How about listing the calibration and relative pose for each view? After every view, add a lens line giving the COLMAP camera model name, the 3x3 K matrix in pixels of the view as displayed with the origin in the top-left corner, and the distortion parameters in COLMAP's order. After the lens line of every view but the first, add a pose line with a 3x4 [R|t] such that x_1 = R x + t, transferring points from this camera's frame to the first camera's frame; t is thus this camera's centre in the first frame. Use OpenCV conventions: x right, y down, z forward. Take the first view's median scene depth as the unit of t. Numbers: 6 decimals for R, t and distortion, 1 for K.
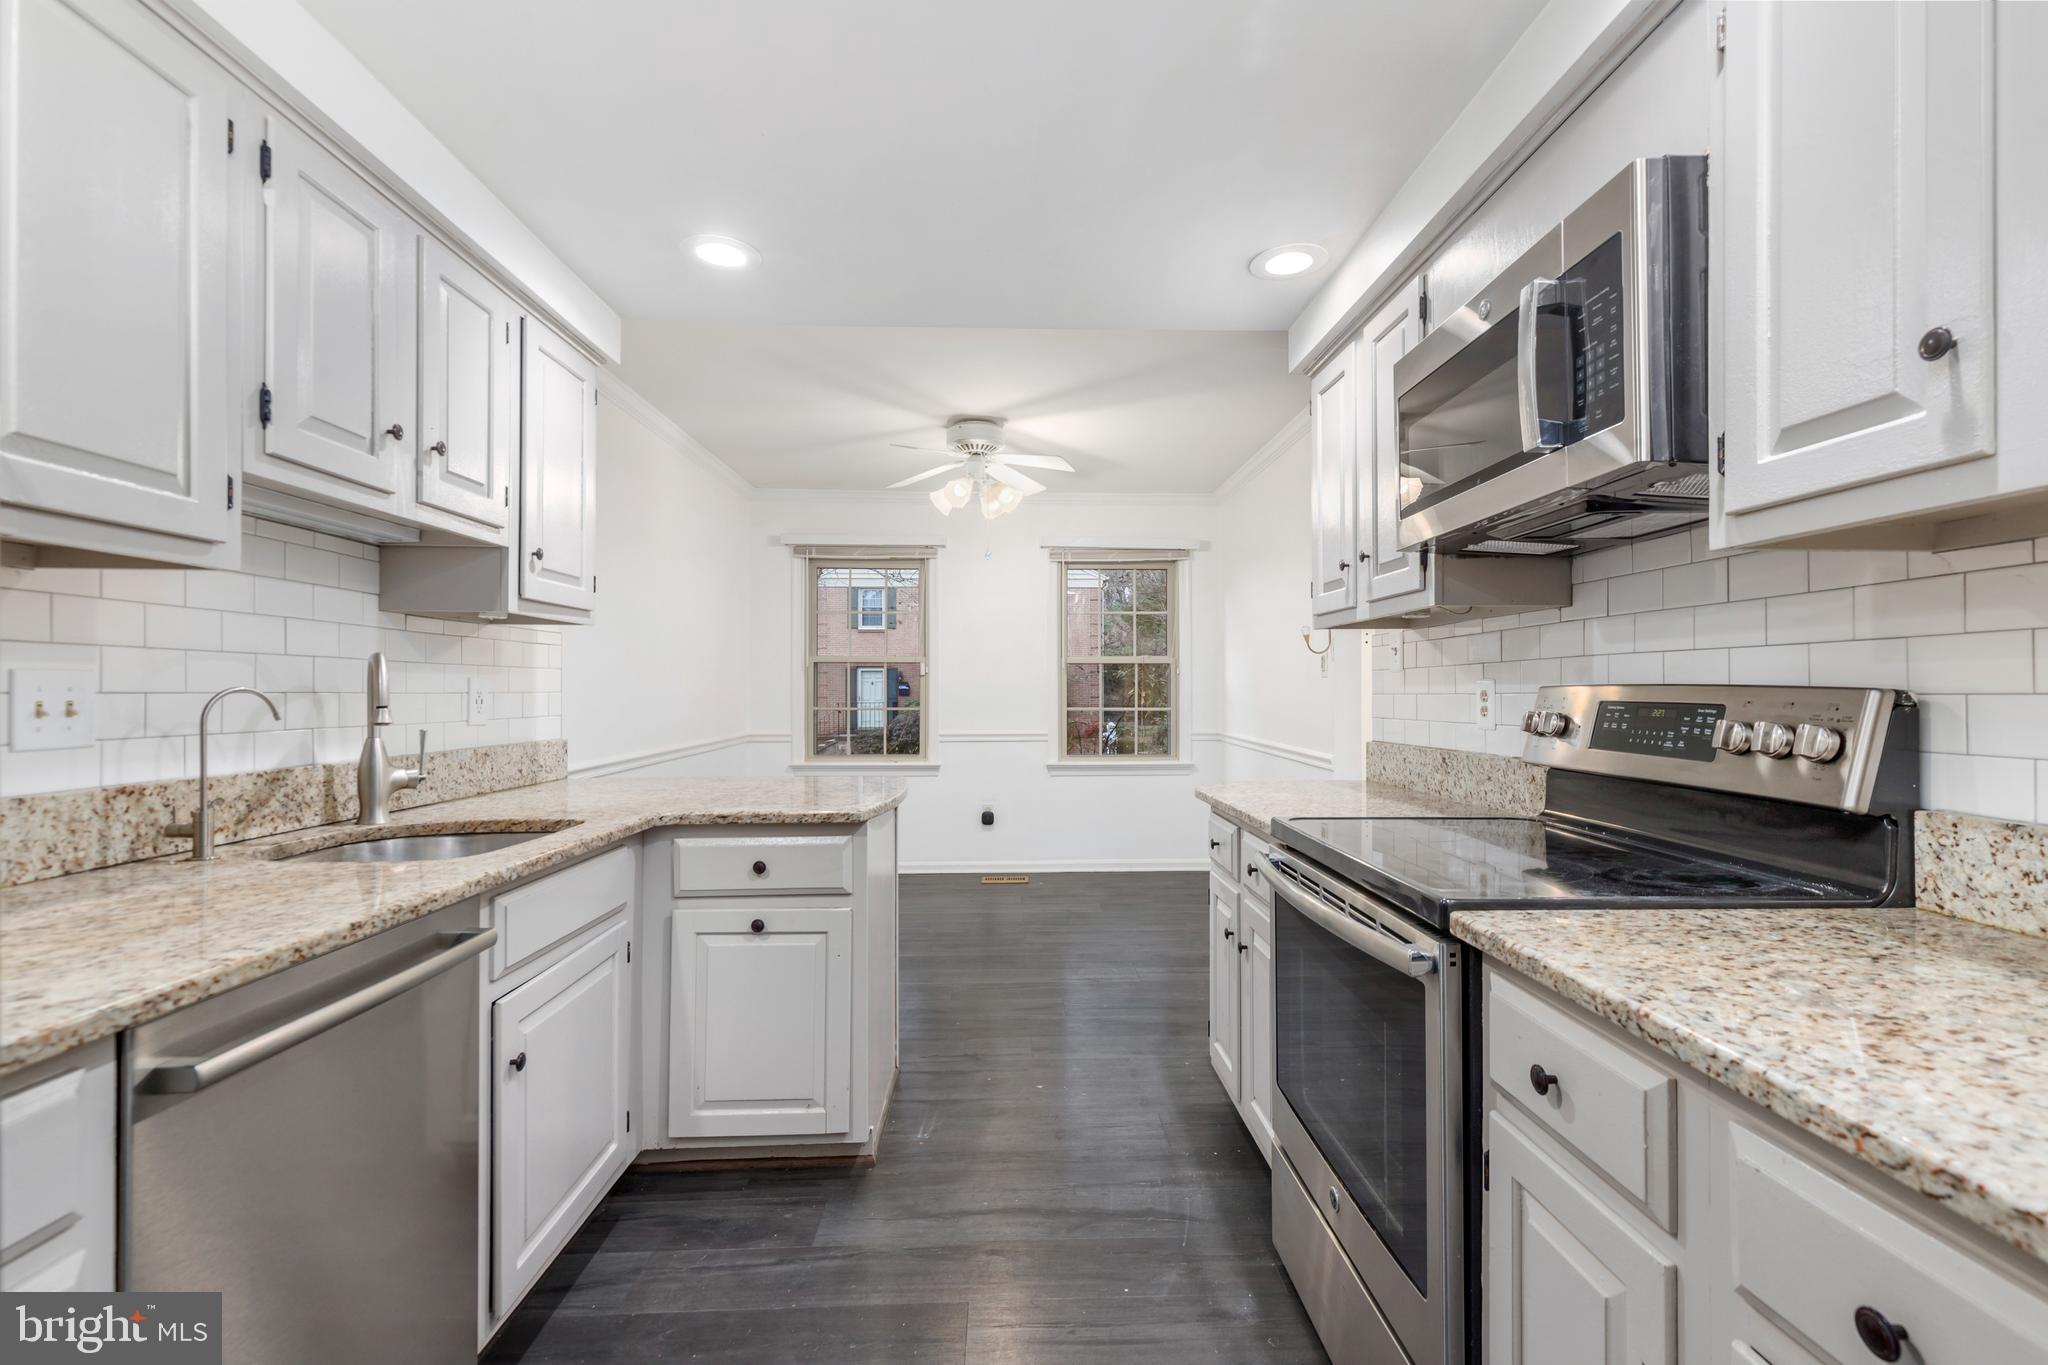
lens RADIAL K [[926.6, 0, 1045.0], [0, 926.6, 687.5], [0, 0, 1]] dist [0.010354, -0.004043]
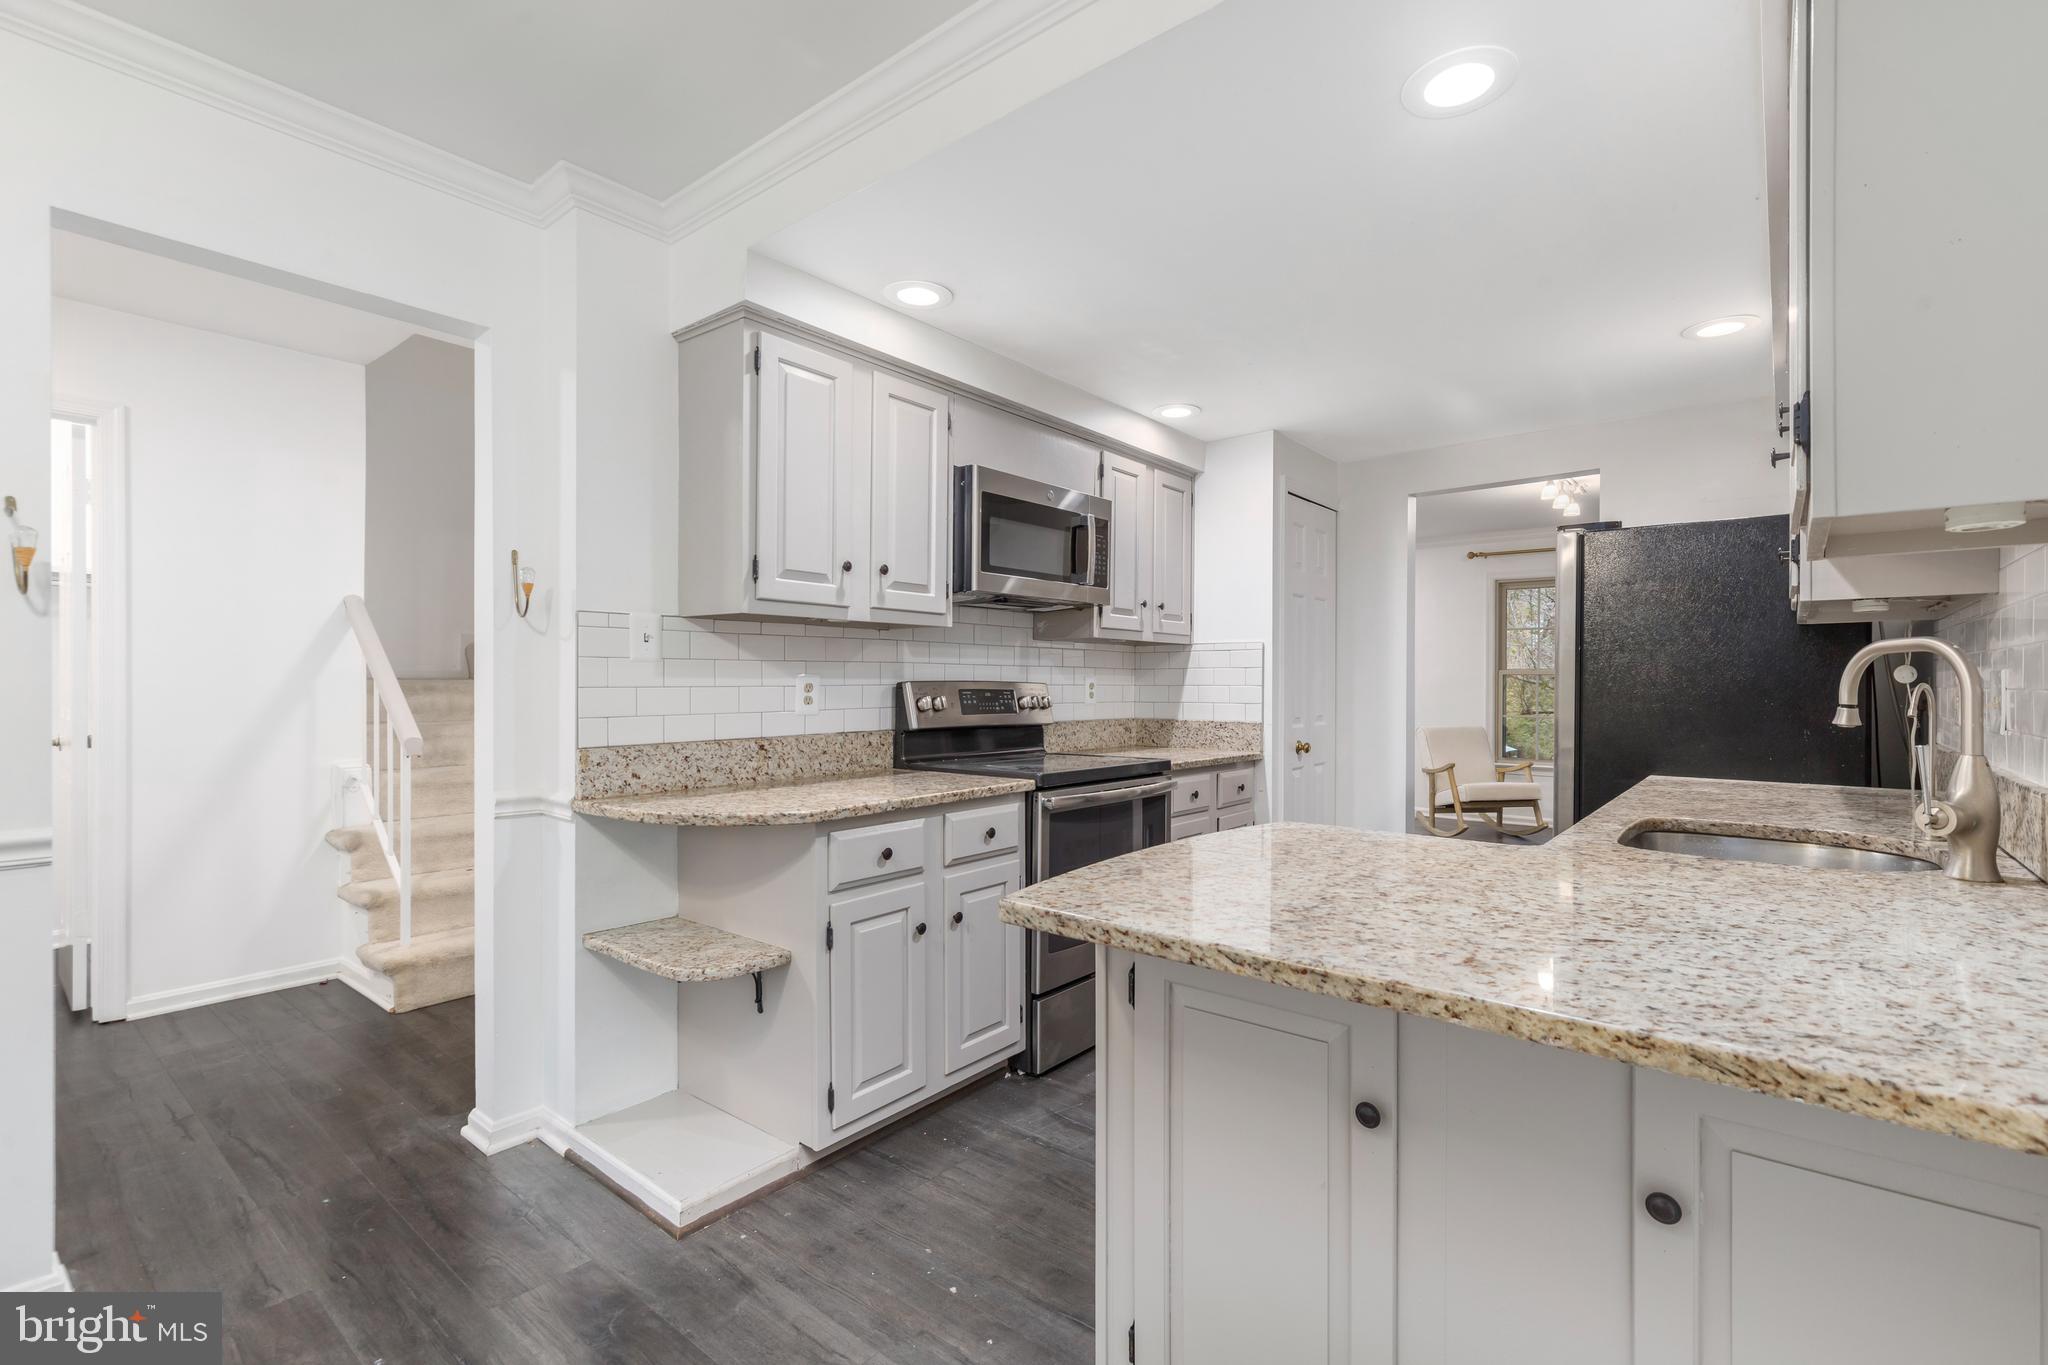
lens RADIAL K [[926.6, 0, 1037.7], [0, 926.6, 690.2], [0, 0, 1]] dist [0.010354, -0.004043]
pose [[-0.745639, -0.007187, 0.666312, -0.598171], [-0.004028, 0.999972, 0.006278, 0.003293], [-0.666338, 0.001998, -0.745647, 1.787587]]
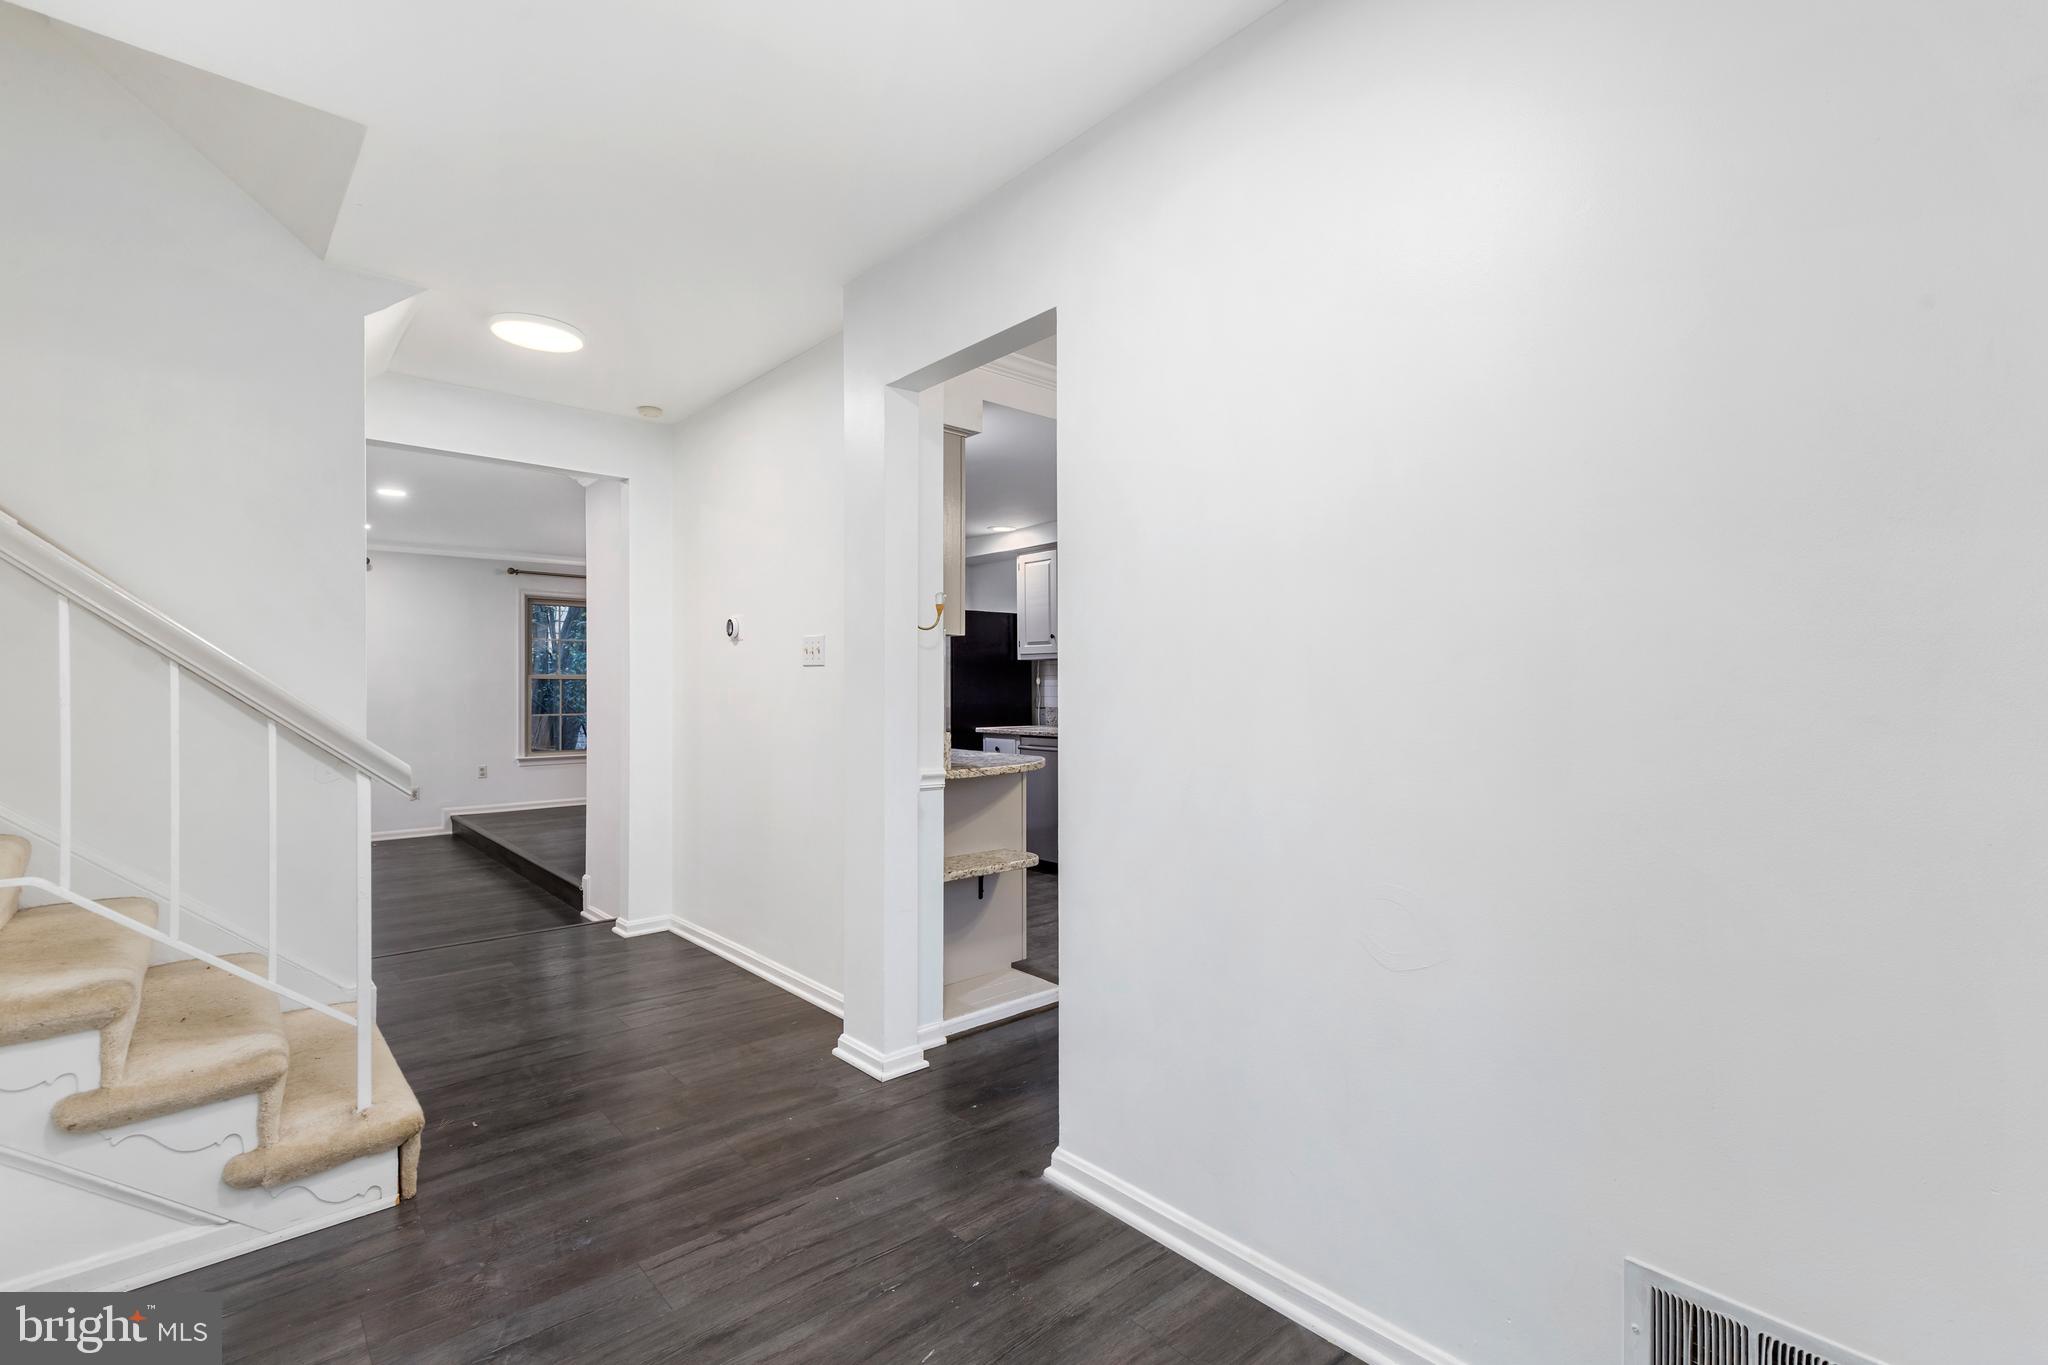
lens RADIAL K [[926.6, 0, 1036.7], [0, 926.6, 684.8], [0, 0, 1]] dist [0.010354, -0.004043]
pose [[-0.776313, -0.000453, -0.630348, 1.243363], [0.004444, 0.999971, -0.006192, 0.016350], [0.630332, -0.007608, -0.776288, 2.512576]]
